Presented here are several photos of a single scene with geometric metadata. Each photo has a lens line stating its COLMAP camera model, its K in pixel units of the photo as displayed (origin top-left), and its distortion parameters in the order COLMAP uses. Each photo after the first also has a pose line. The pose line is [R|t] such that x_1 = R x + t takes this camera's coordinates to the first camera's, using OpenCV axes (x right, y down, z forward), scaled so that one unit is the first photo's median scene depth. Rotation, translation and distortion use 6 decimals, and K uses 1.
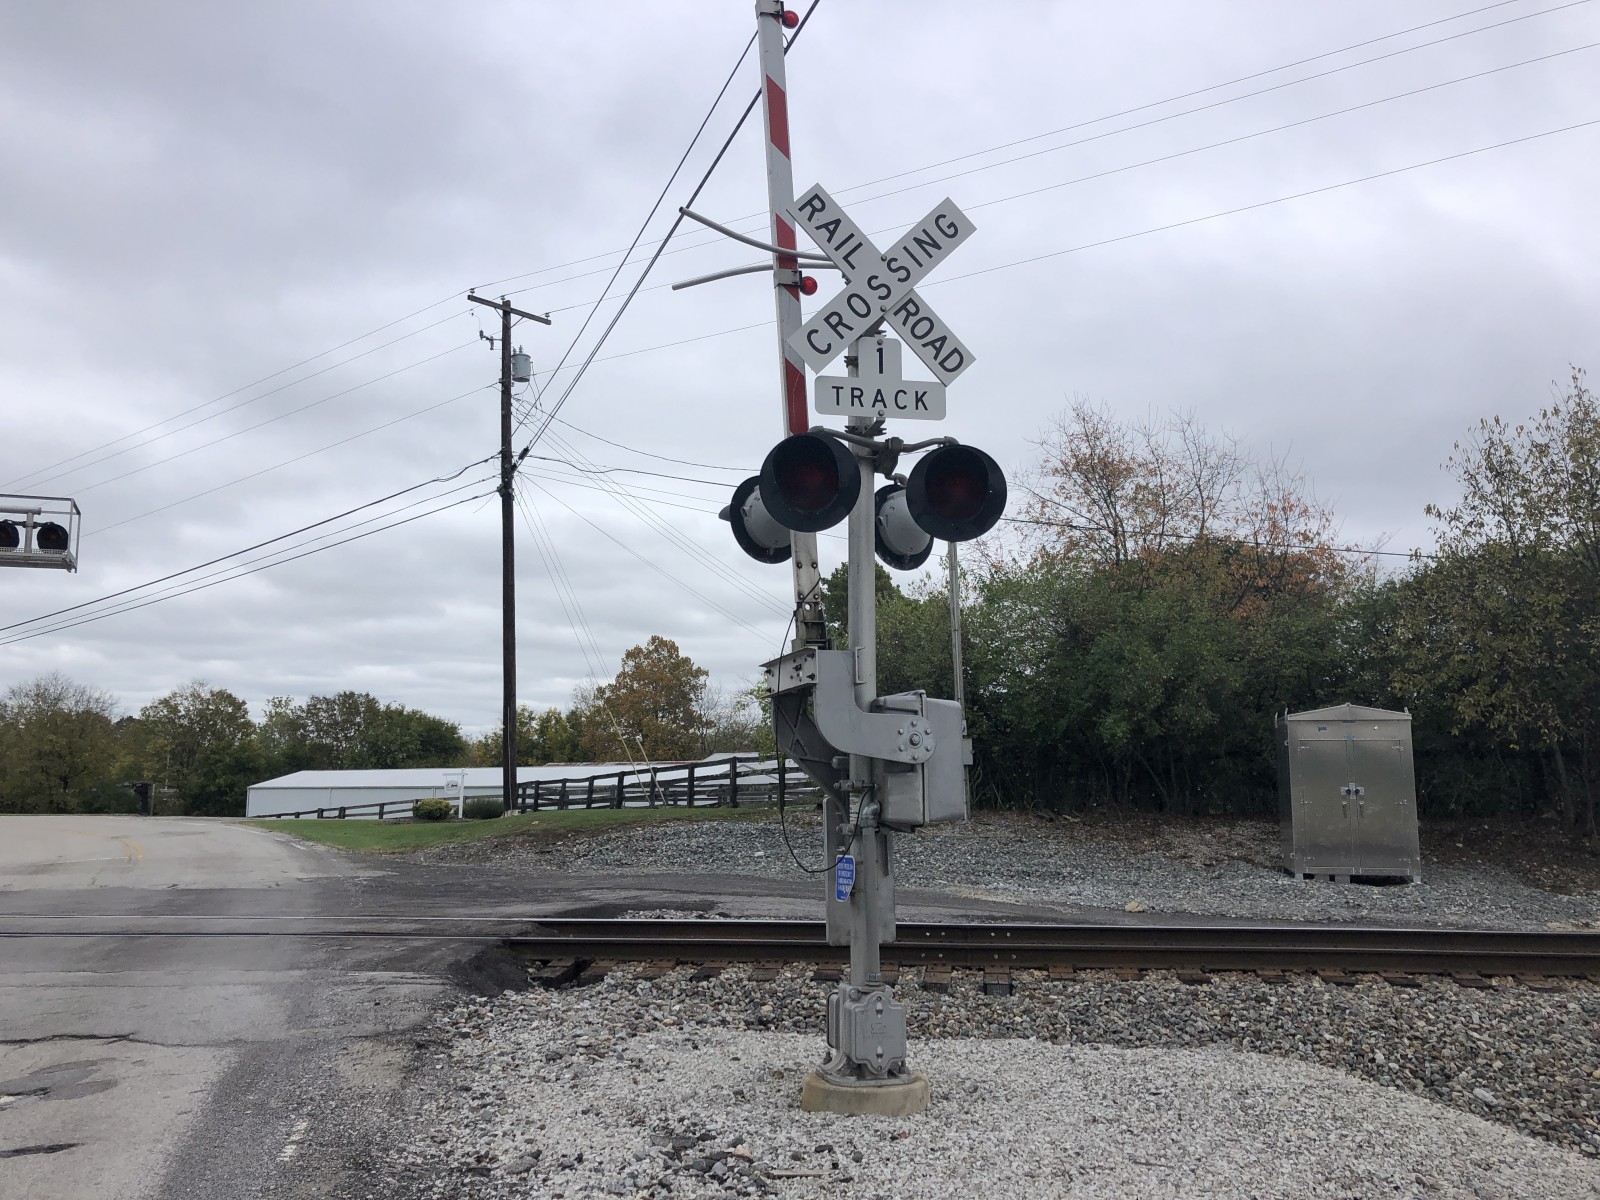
lens RADIAL K [[1279.5, 0, 803.1], [0, 1279.5, 601.7], [0, 0, 1]] dist [0.014584, -0.016507]
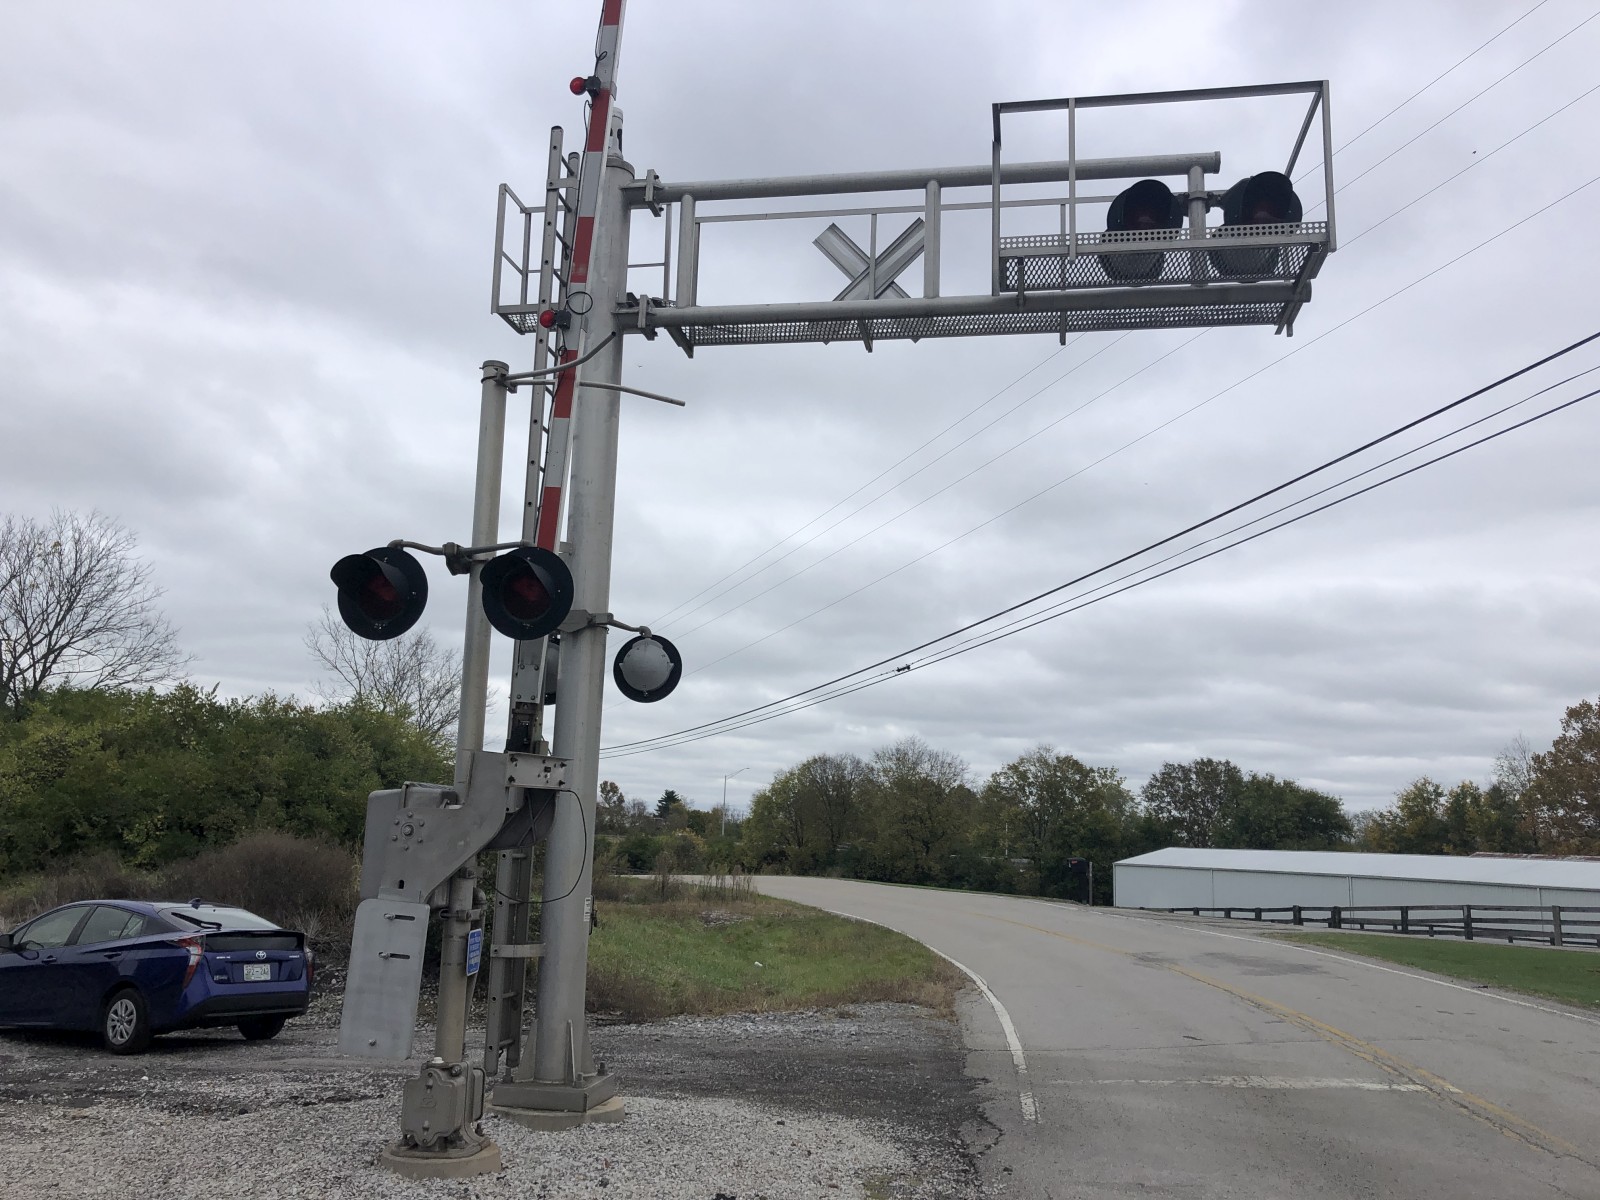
lens RADIAL K [[1252.4, 0, 732.8], [0, 1252.4, 604.9], [0, 0, 1]] dist [0.083659, -0.135643]
pose [[0.798000, -0.070834, -0.598481, -0.469912], [0.036350, 0.996918, -0.069524, 0.072735], [0.601561, 0.033726, 0.798115, 0.573307]]
